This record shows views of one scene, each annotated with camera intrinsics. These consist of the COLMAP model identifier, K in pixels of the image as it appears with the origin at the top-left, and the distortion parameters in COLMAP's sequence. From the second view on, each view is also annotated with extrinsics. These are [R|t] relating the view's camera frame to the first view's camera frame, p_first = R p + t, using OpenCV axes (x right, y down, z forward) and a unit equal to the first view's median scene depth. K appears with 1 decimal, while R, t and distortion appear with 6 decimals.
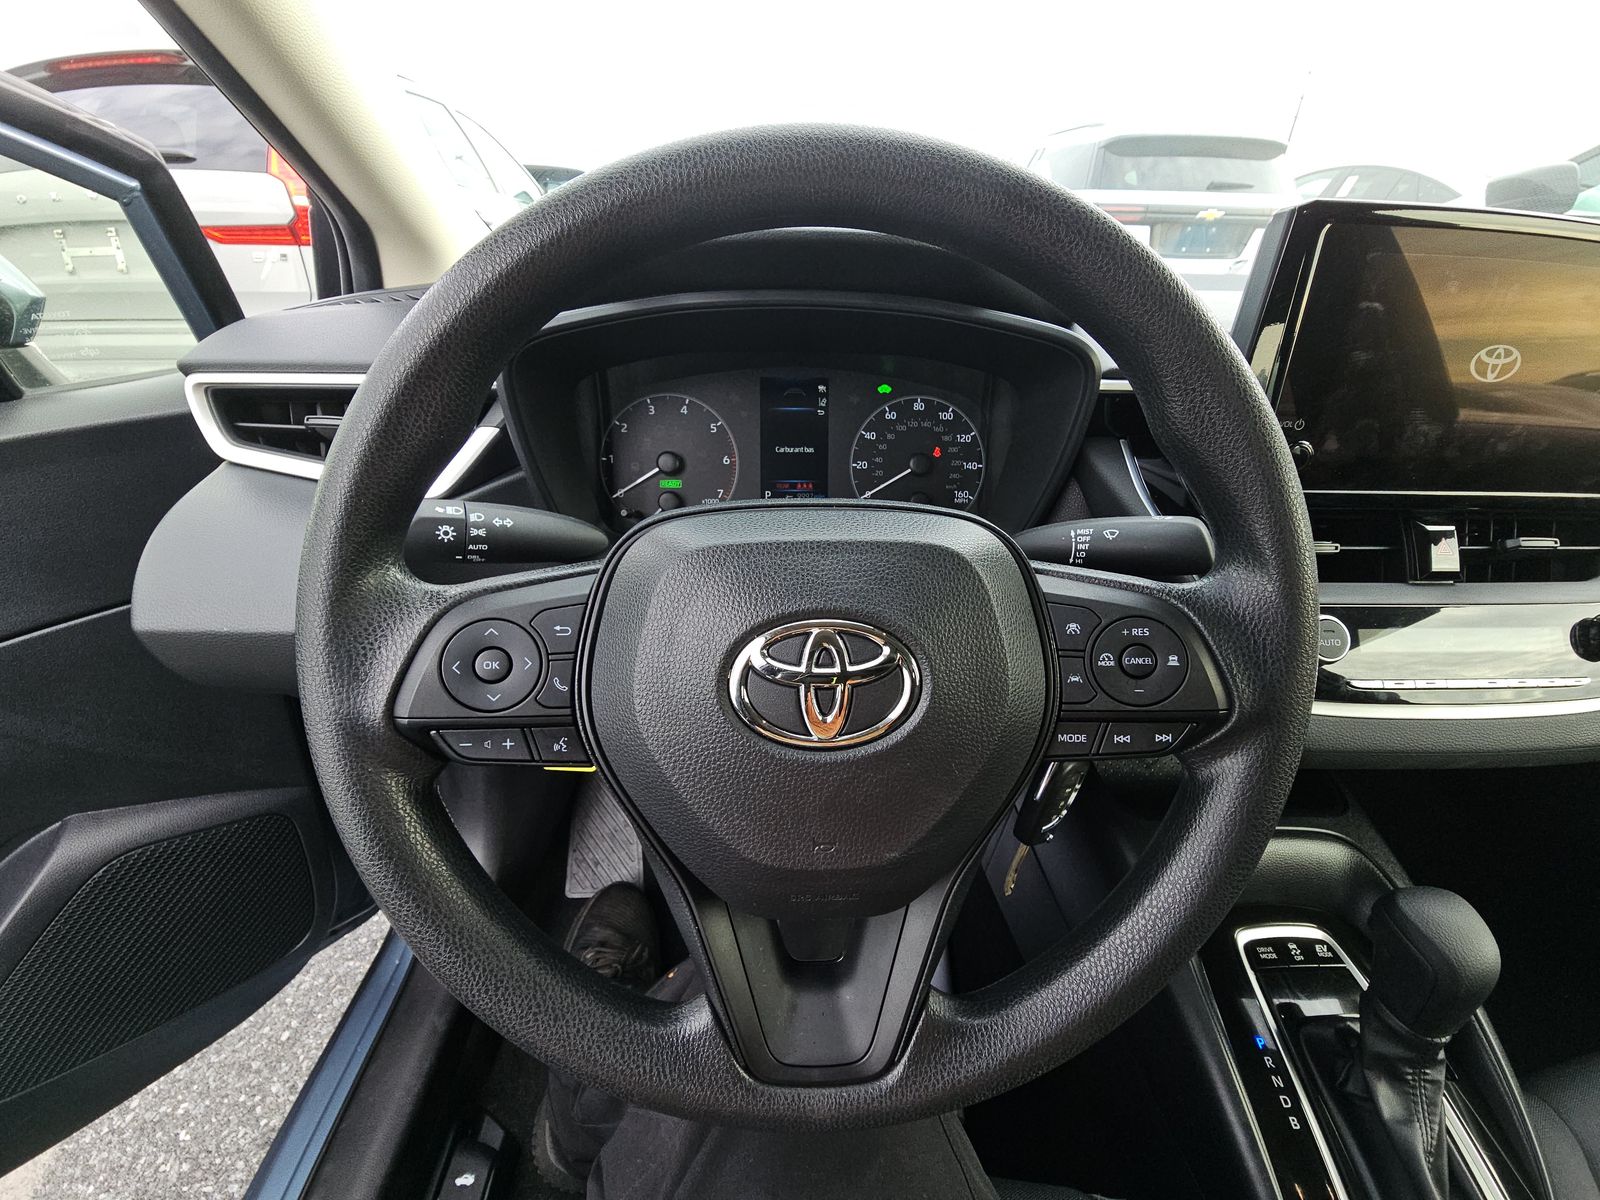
lens RADIAL K [[645.8, 0, 805.4], [0, 645.8, 588.4], [0, 0, 1]] dist [-0.000432, -0.000839]
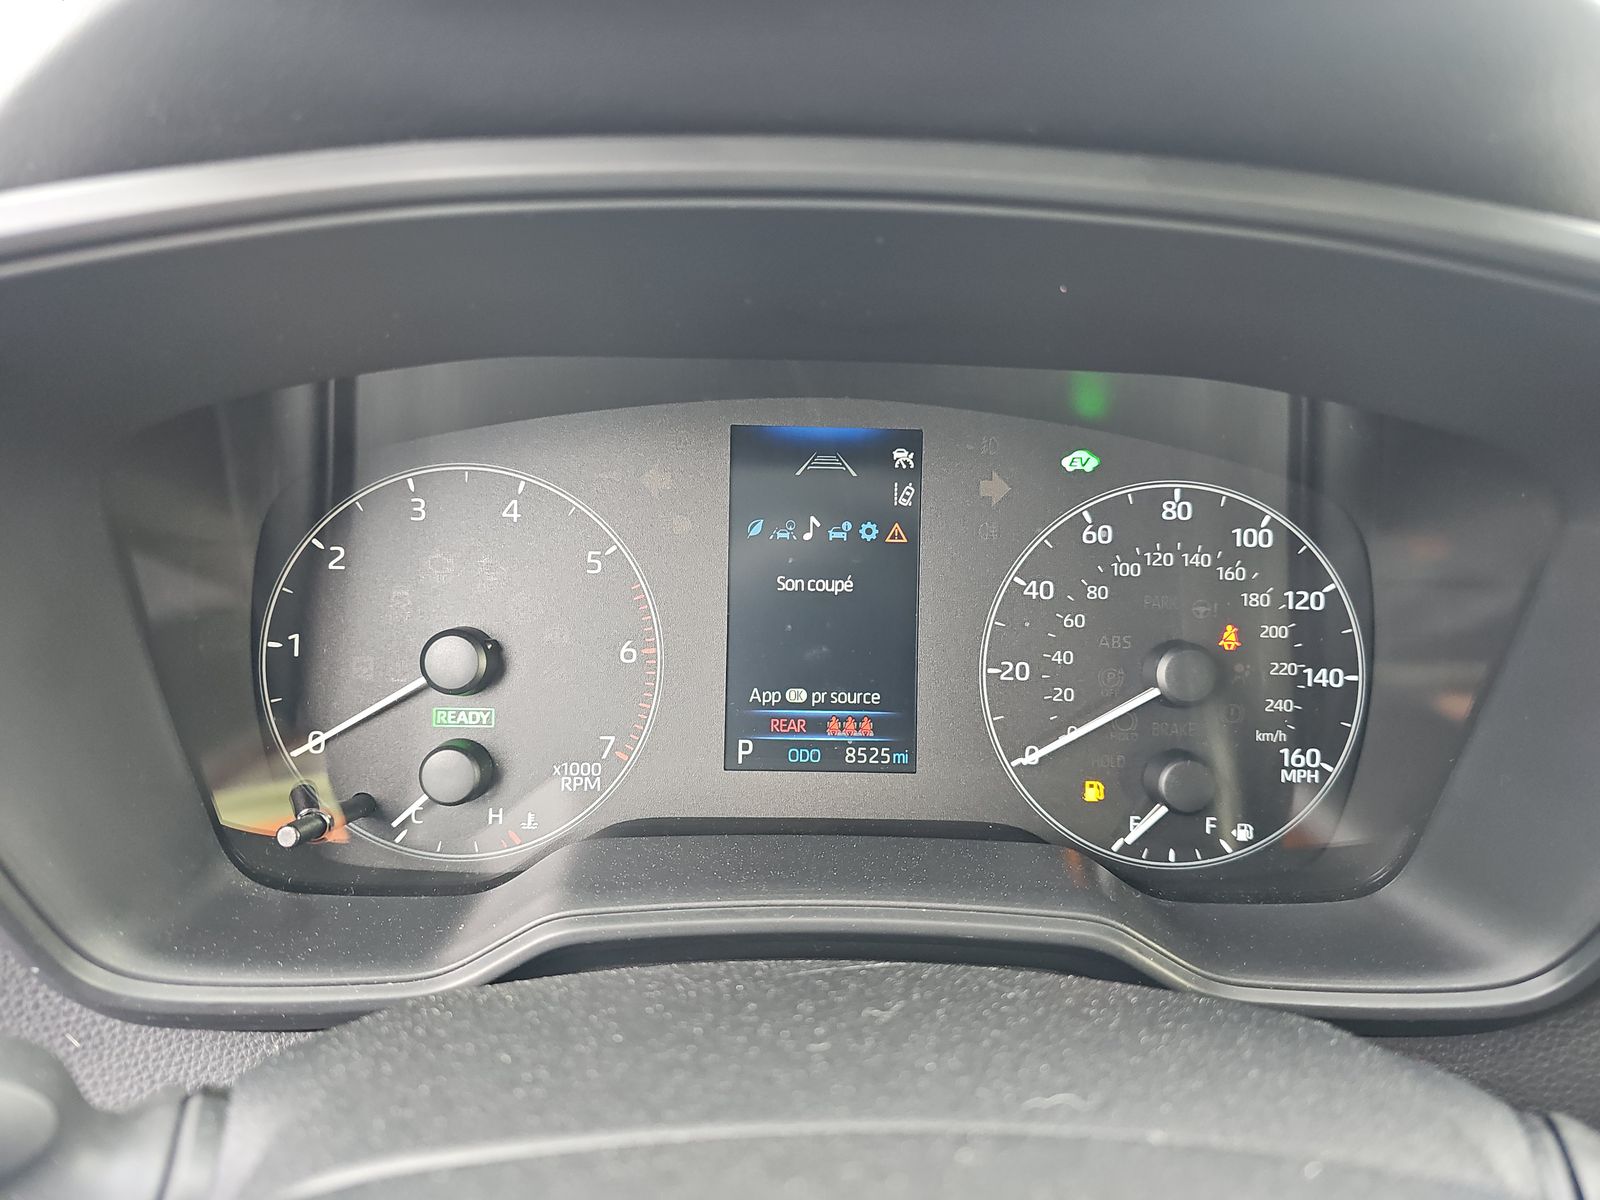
lens RADIAL K [[1070.7, 0, 791.1], [0, 1070.7, 605.4], [0, 0, 1]] dist [-0.000205, -0.000485]
pose [[0.999825, 0.015977, -0.009734, -0.029149], [-0.017154, 0.990535, -0.136187, -0.147372], [0.007466, 0.136330, 0.990635, 0.426196]]
